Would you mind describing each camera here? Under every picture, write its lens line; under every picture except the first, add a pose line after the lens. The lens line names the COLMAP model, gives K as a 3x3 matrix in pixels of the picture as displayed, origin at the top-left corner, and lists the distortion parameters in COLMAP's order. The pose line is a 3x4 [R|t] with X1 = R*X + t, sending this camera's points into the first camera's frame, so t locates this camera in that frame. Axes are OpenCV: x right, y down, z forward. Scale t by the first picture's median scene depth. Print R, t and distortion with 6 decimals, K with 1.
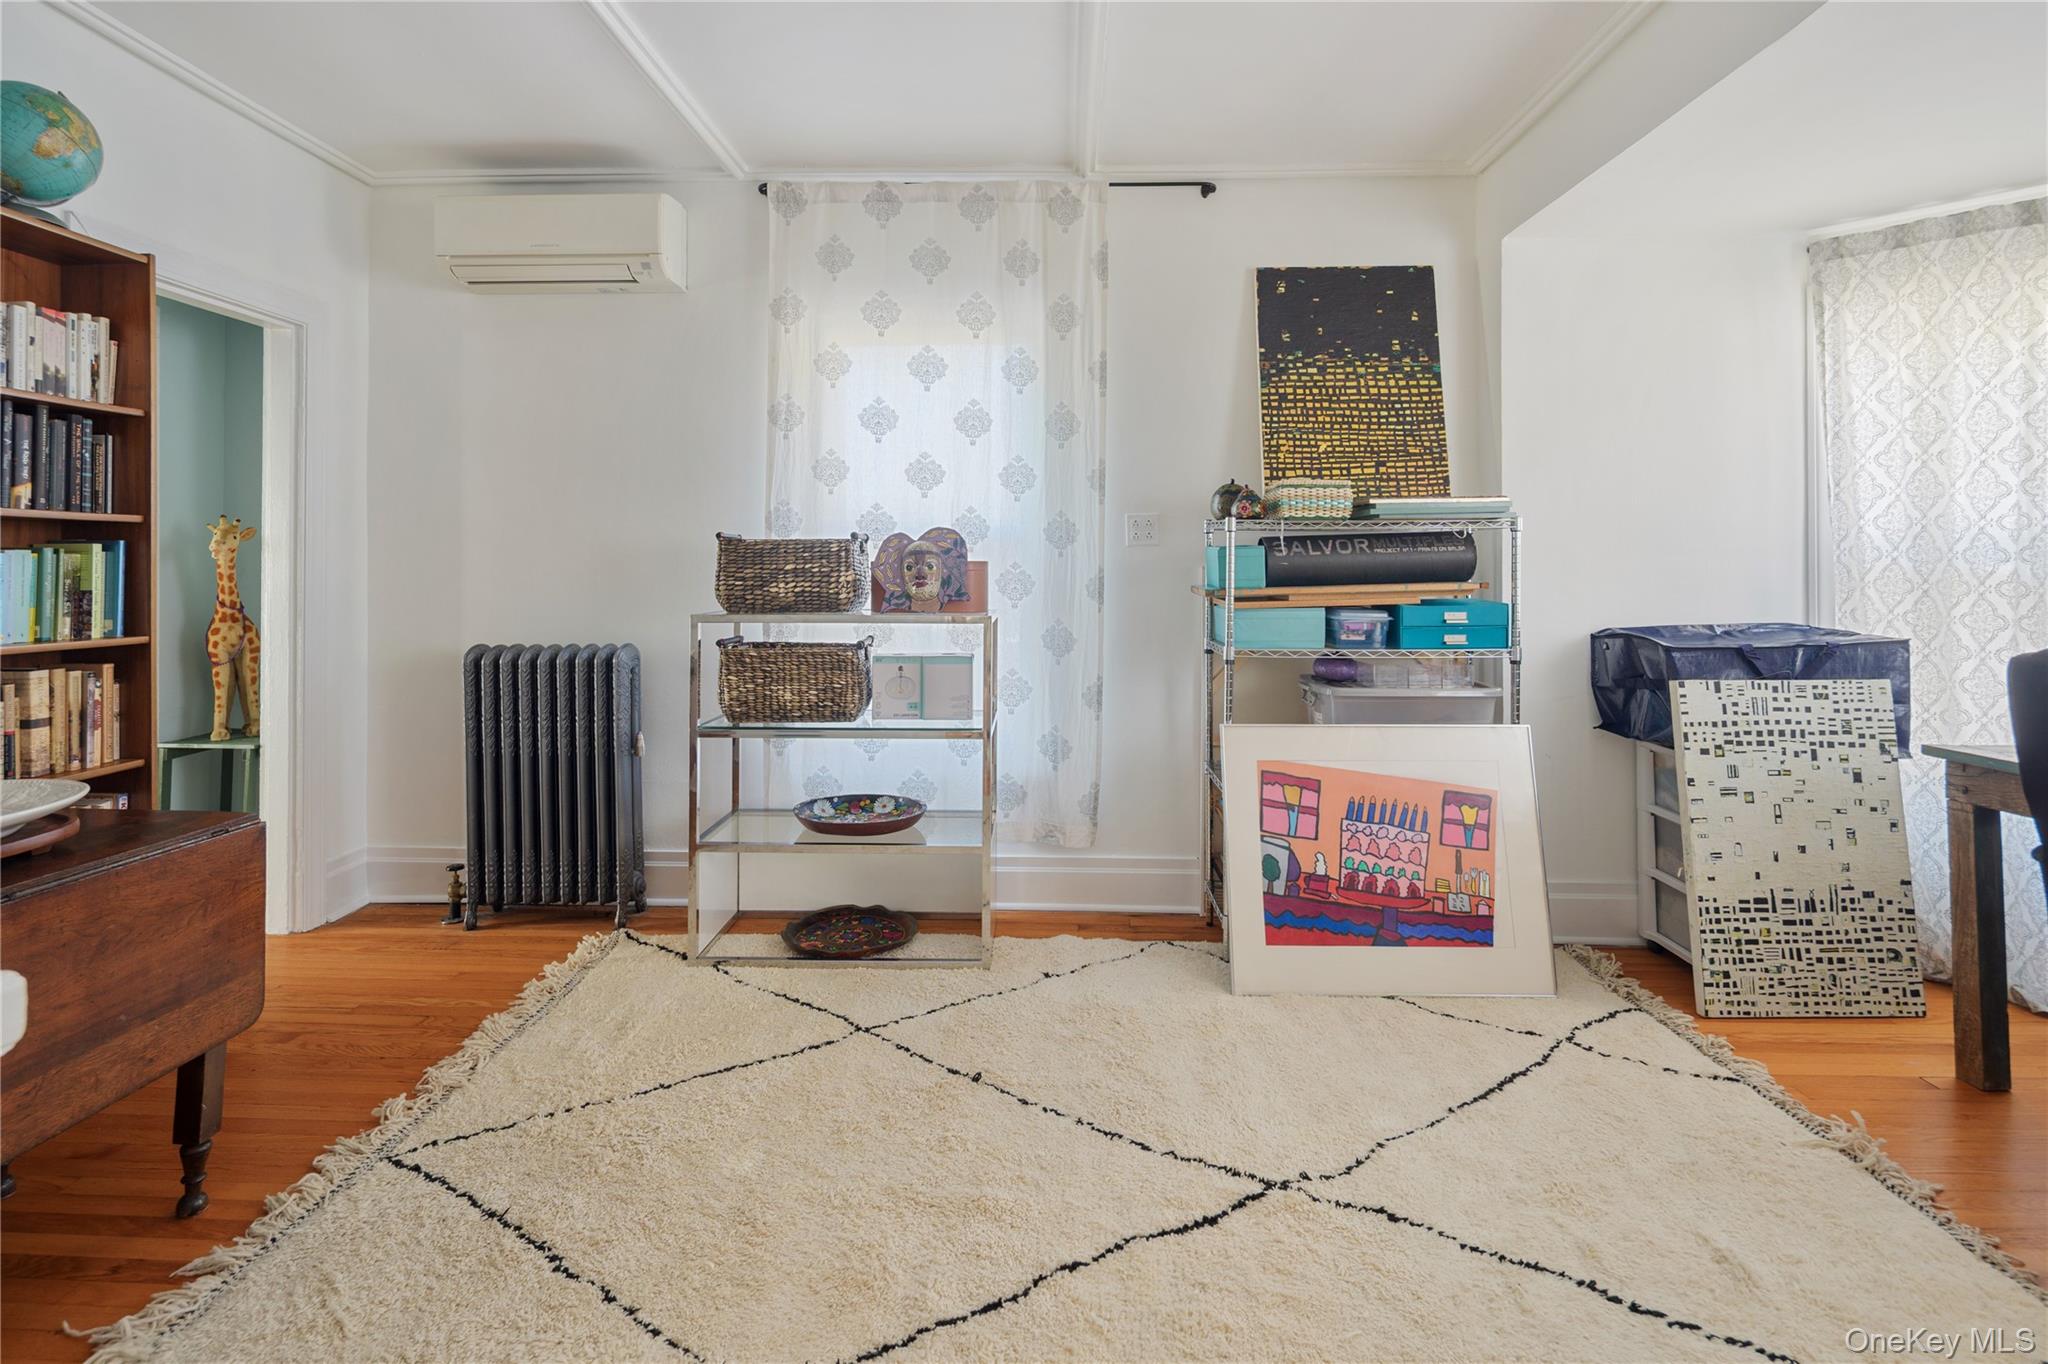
lens RADIAL K [[1007.5, 0, 1021.1], [0, 1007.5, 569.8], [0, 0, 1]] dist [0.002602, -0.003985]
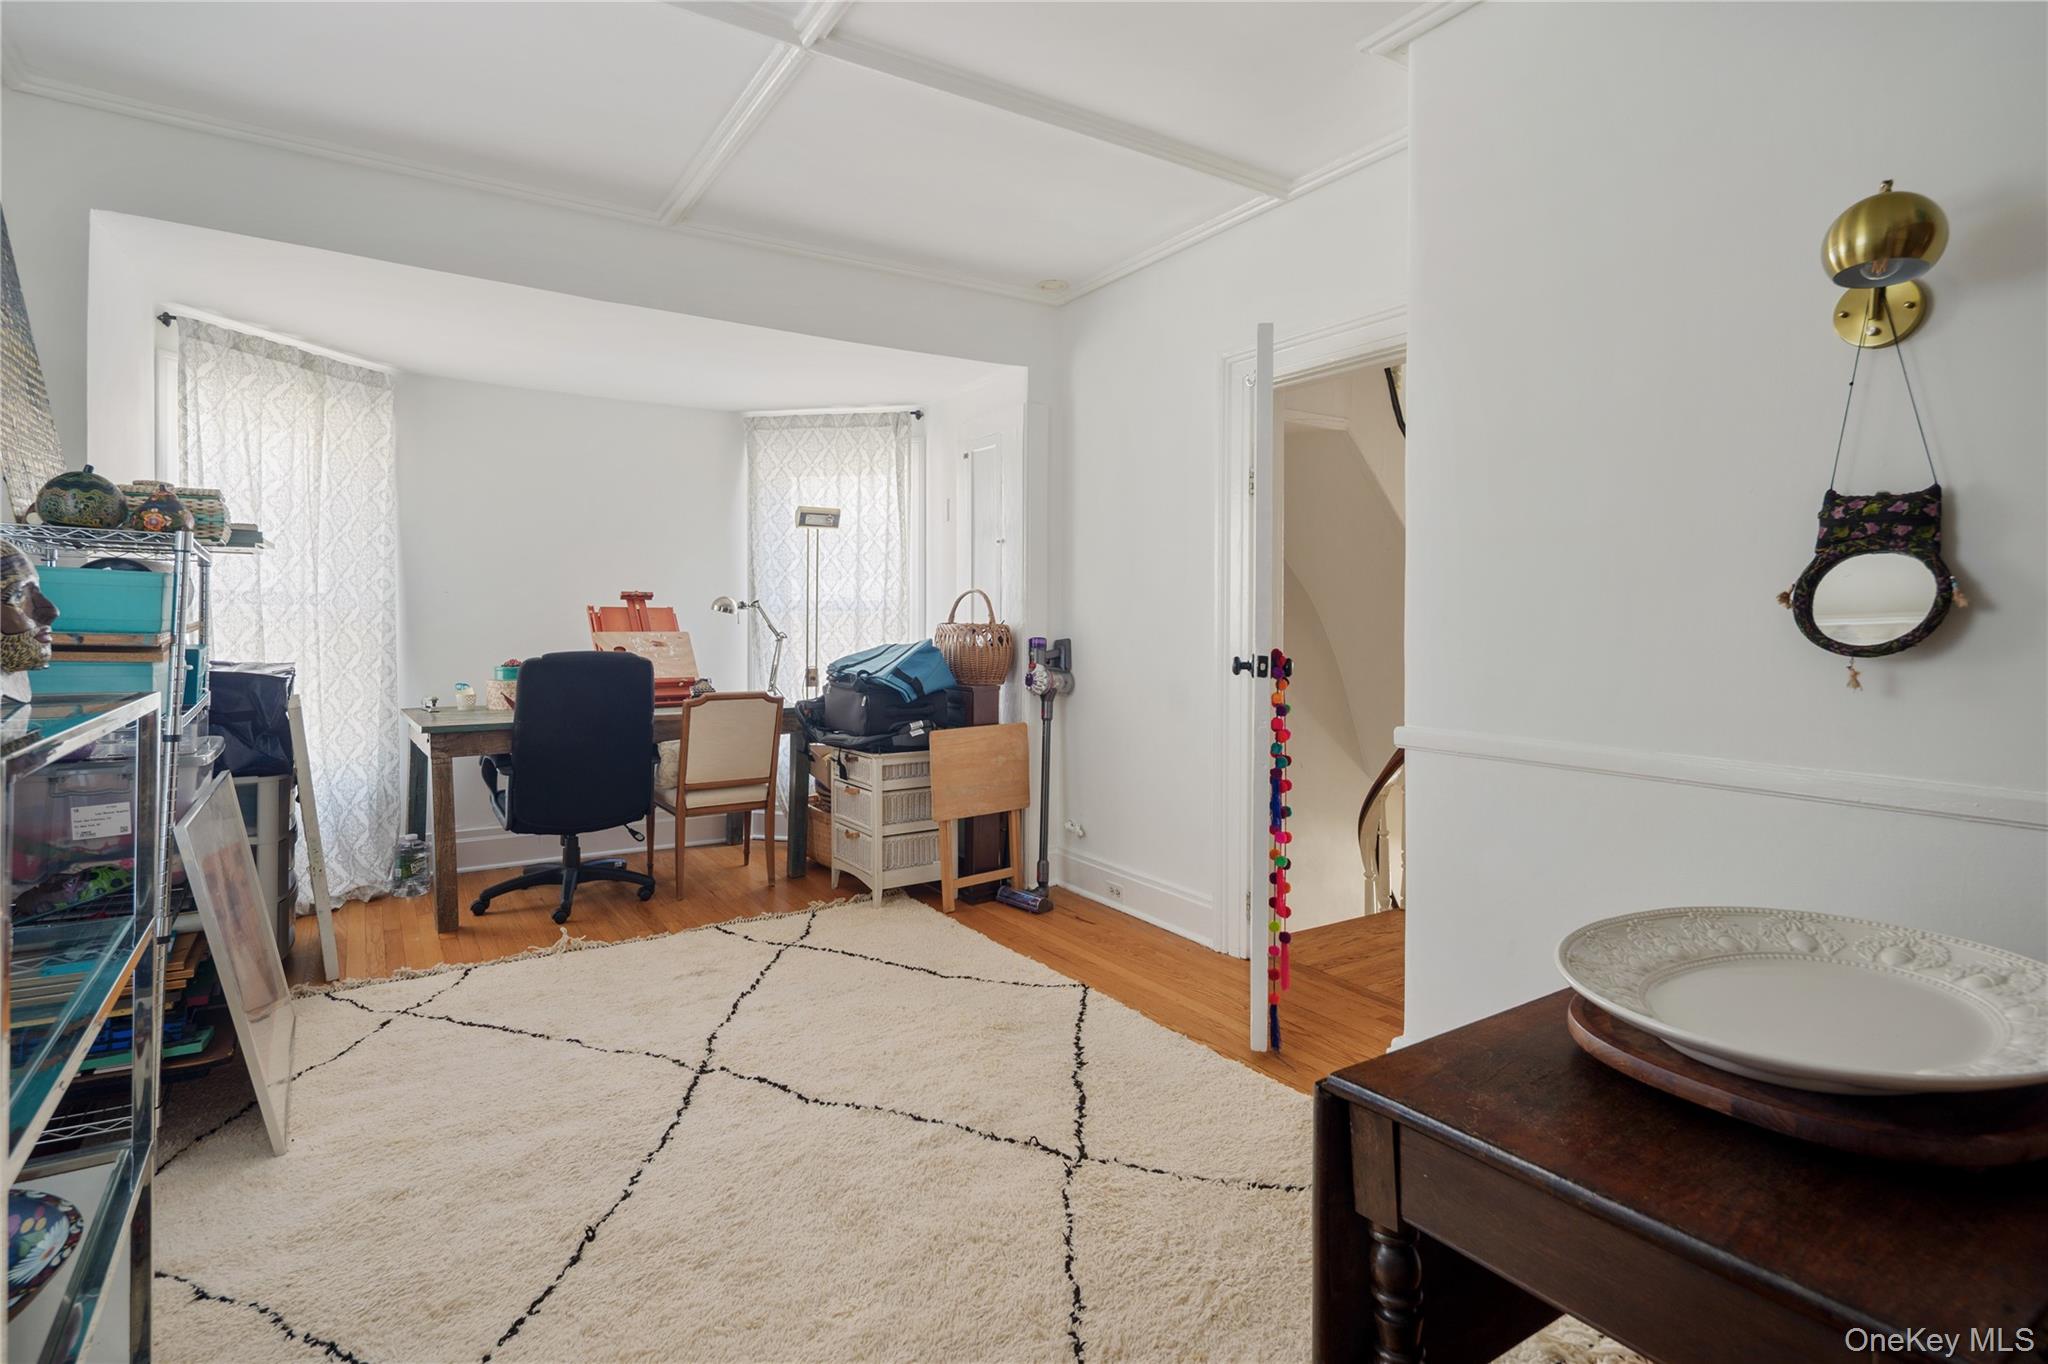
lens RADIAL K [[1007.5, 0, 1020.3], [0, 1007.5, 615.3], [0, 0, 1]] dist [0.002602, -0.003985]
pose [[-0.576400, 0.000432, 0.817168, -0.752412], [-0.012389, 0.999880, -0.009267, 0.007243], [-0.817074, -0.015465, -0.576326, 0.989376]]
